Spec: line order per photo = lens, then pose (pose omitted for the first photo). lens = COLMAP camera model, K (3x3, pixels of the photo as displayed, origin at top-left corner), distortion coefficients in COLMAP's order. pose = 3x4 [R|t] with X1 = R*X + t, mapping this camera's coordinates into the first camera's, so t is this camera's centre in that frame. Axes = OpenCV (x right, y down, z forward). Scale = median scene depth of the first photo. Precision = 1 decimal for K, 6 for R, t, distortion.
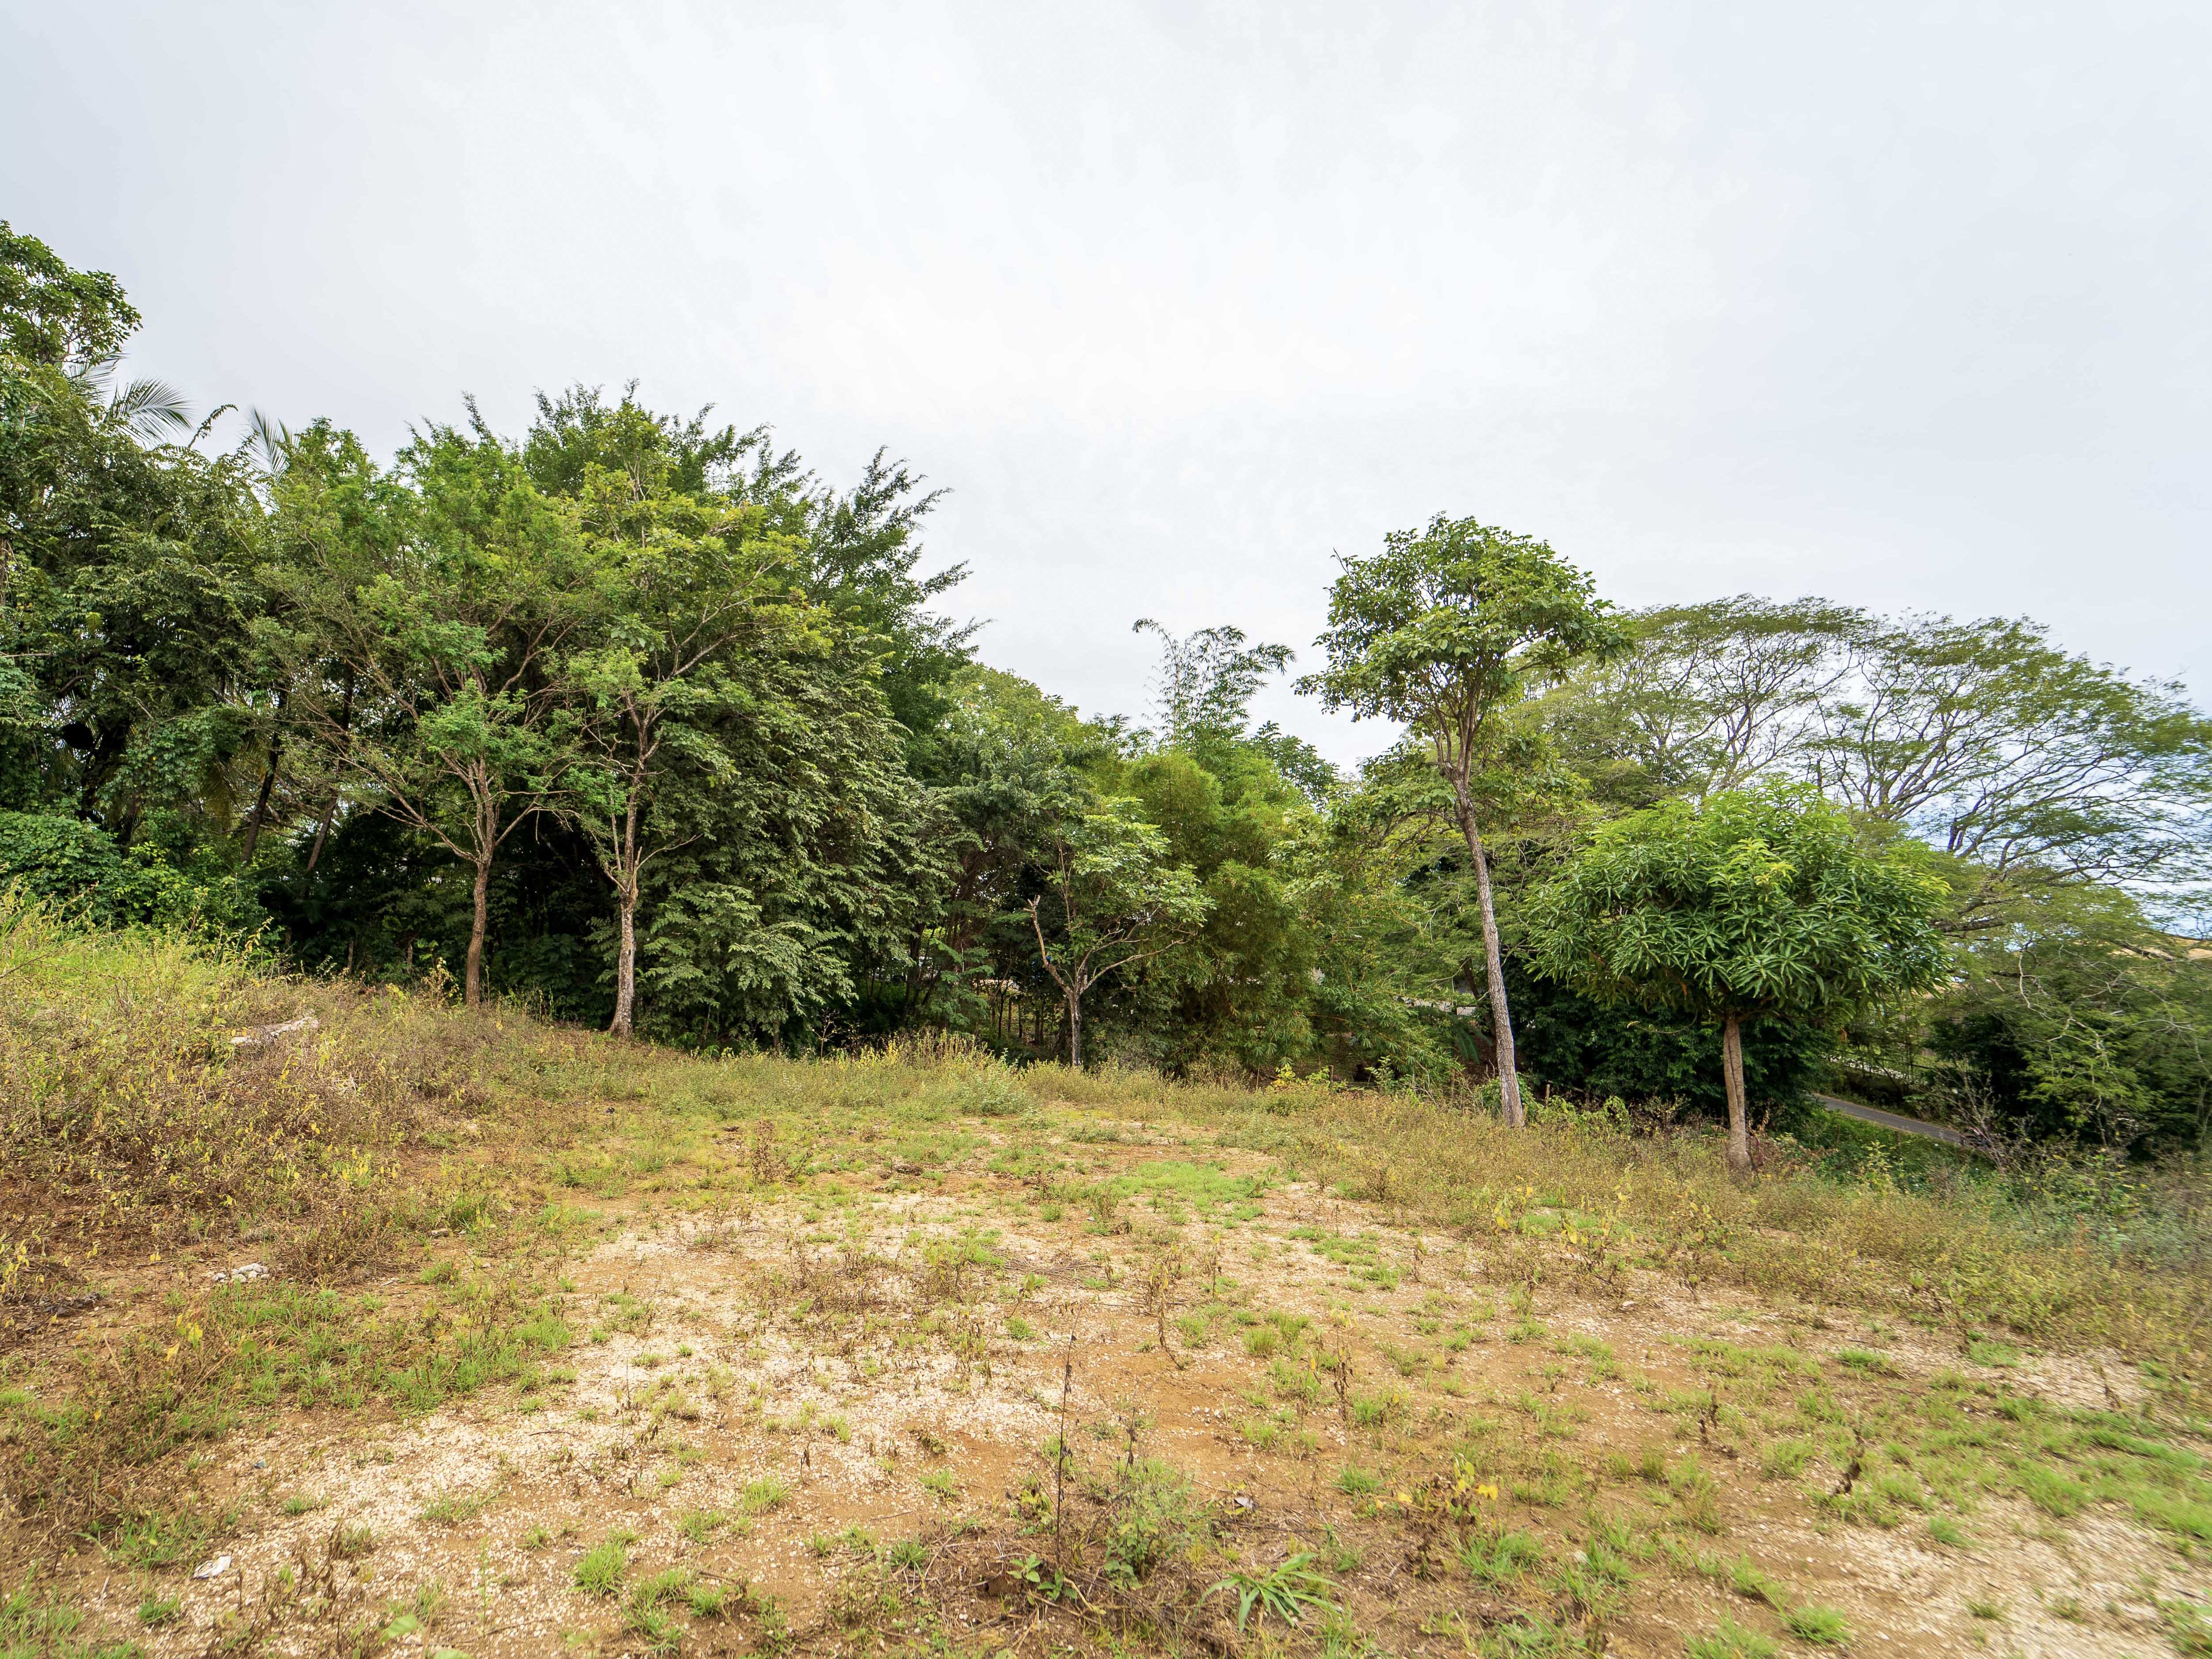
lens RADIAL K [[904.4, 0, 1131.7], [0, 904.4, 902.7], [0, 0, 1]] dist [-0.020449, -0.000018]
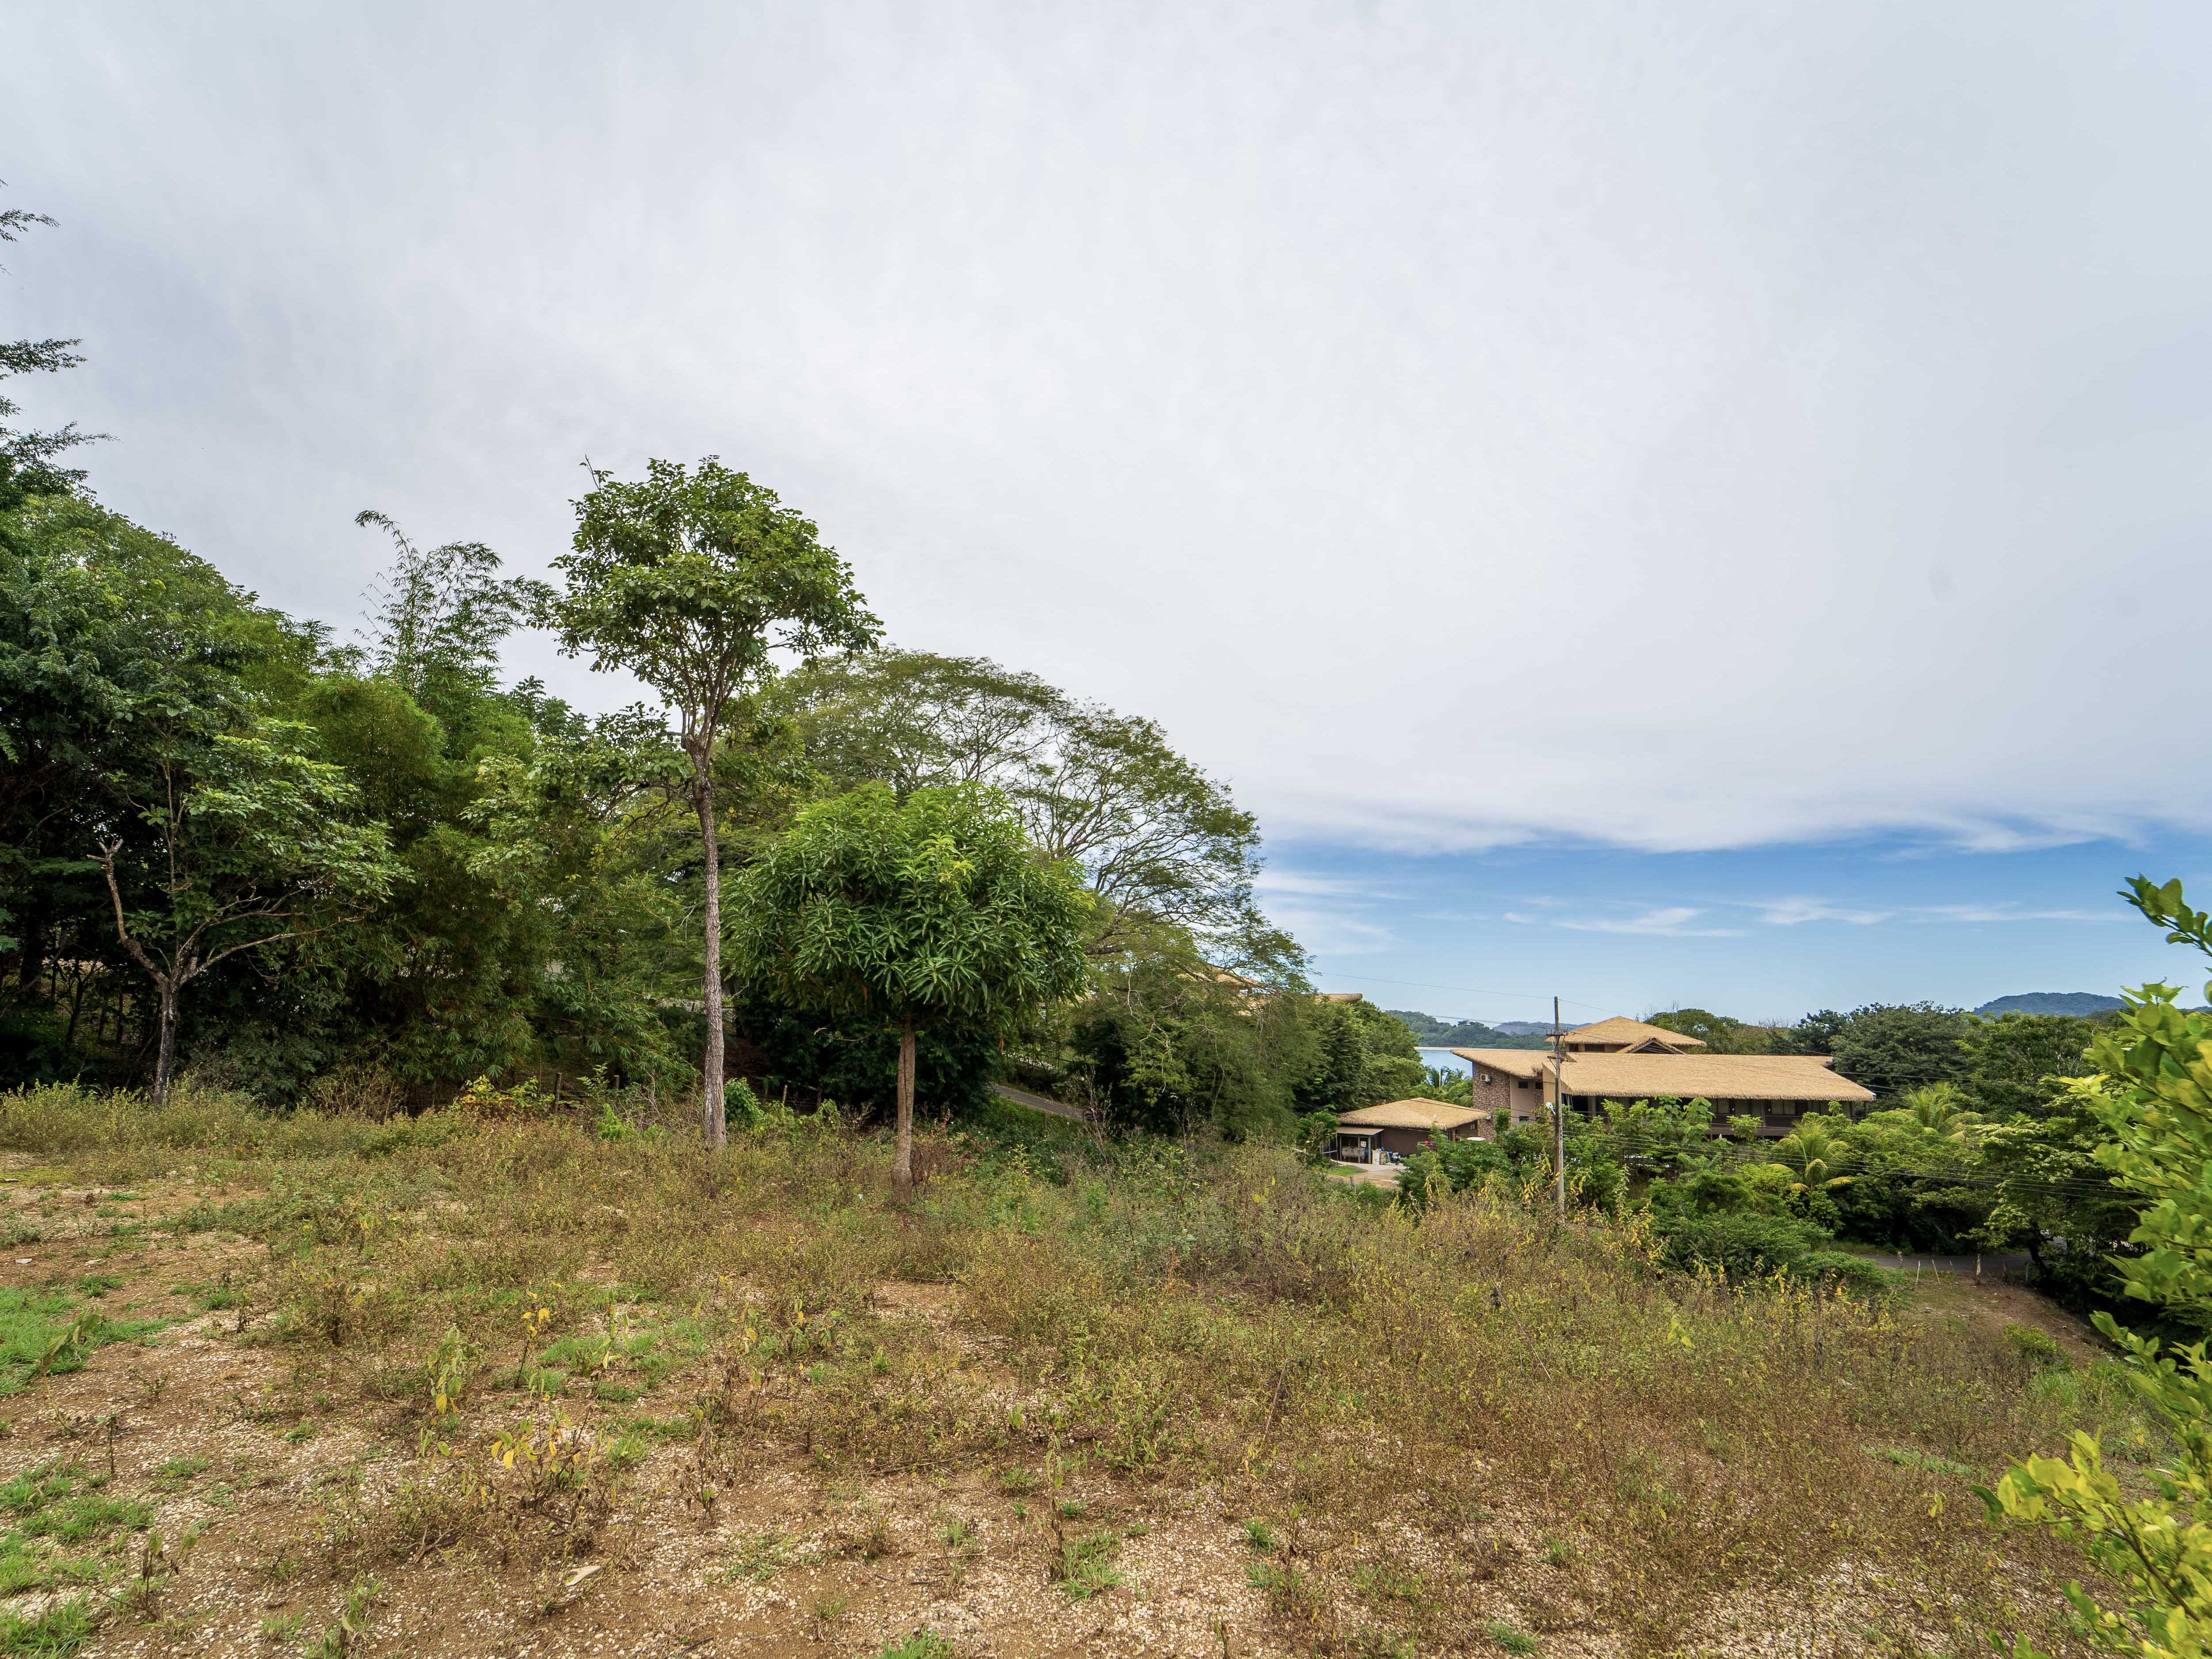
lens RADIAL K [[857.4, 0, 1106.0], [0, 857.4, 829.5], [0, 0, 1]] dist [-0.007599, -0.000297]
pose [[0.721927, 0.149935, 0.675530, 0.079239], [-0.087890, 0.988205, -0.125408, 0.008670], [-0.686365, 0.031163, 0.726589, 0.085751]]
